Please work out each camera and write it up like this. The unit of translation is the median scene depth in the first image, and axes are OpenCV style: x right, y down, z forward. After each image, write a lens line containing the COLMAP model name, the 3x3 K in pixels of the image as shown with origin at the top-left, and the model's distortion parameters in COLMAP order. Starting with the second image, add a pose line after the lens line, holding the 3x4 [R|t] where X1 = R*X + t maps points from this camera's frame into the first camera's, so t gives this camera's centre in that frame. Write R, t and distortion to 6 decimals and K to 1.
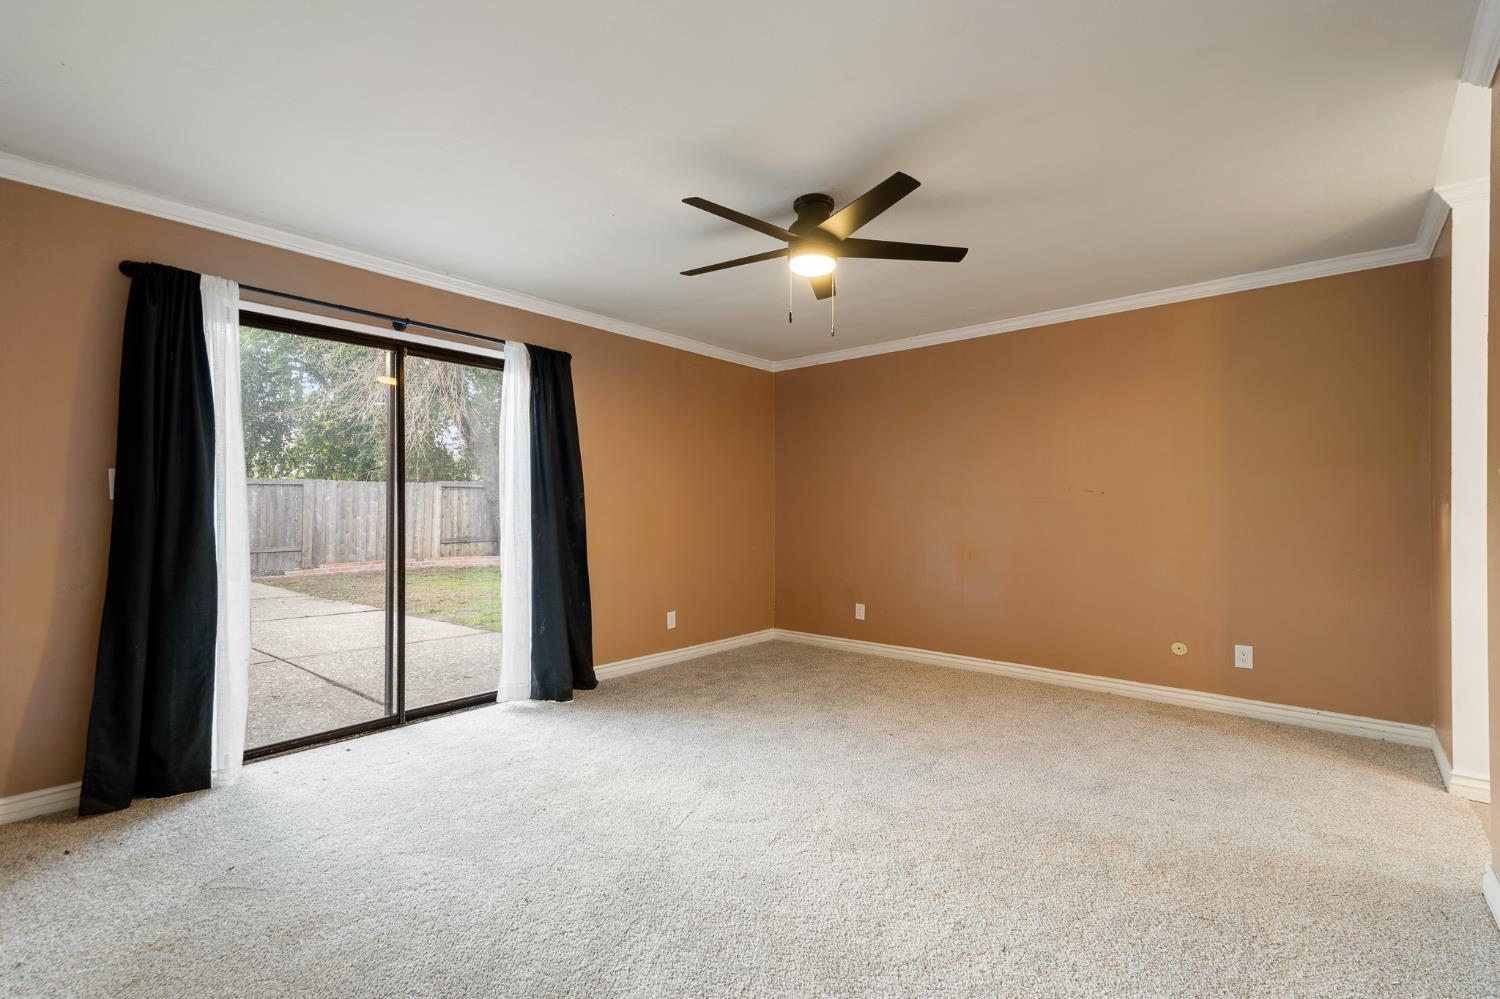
lens RADIAL K [[691.3, 0, 743.8], [0, 691.3, 509.3], [0, 0, 1]] dist [0.067628, -0.029420]
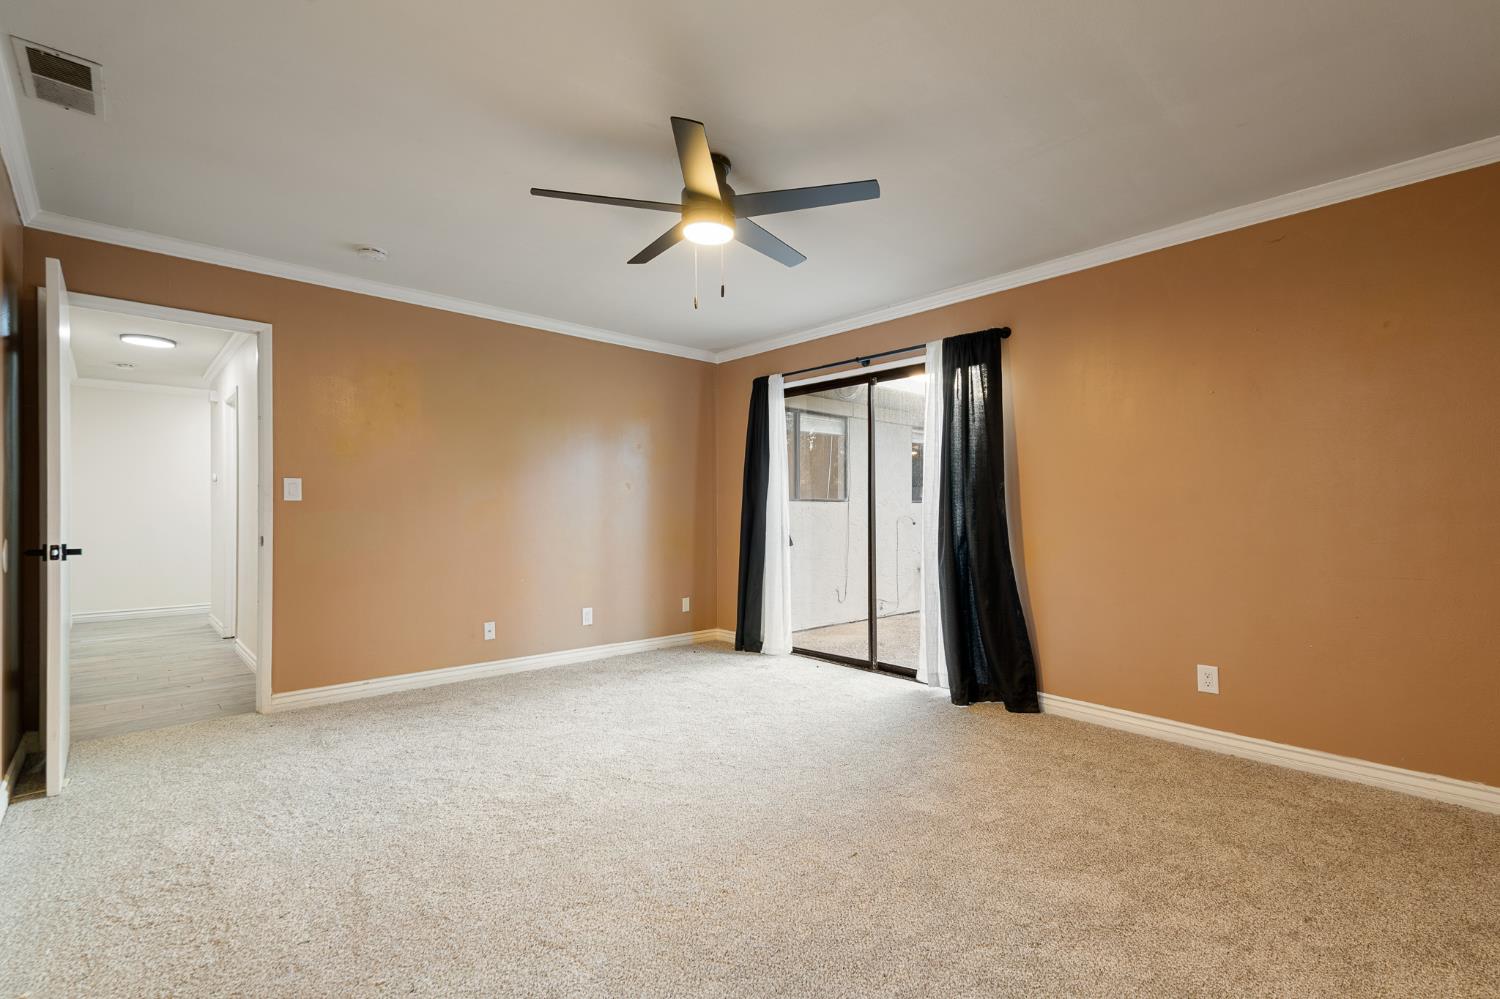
lens RADIAL K [[691.3, 0, 743.8], [0, 691.3, 509.3], [0, 0, 1]] dist [0.067628, -0.029420]
pose [[-0.137384, -0.002686, -0.990514, 0.912001], [0.001333, 0.999995, -0.002896, 0.015778], [0.990517, -0.001718, -0.137380, 1.064095]]
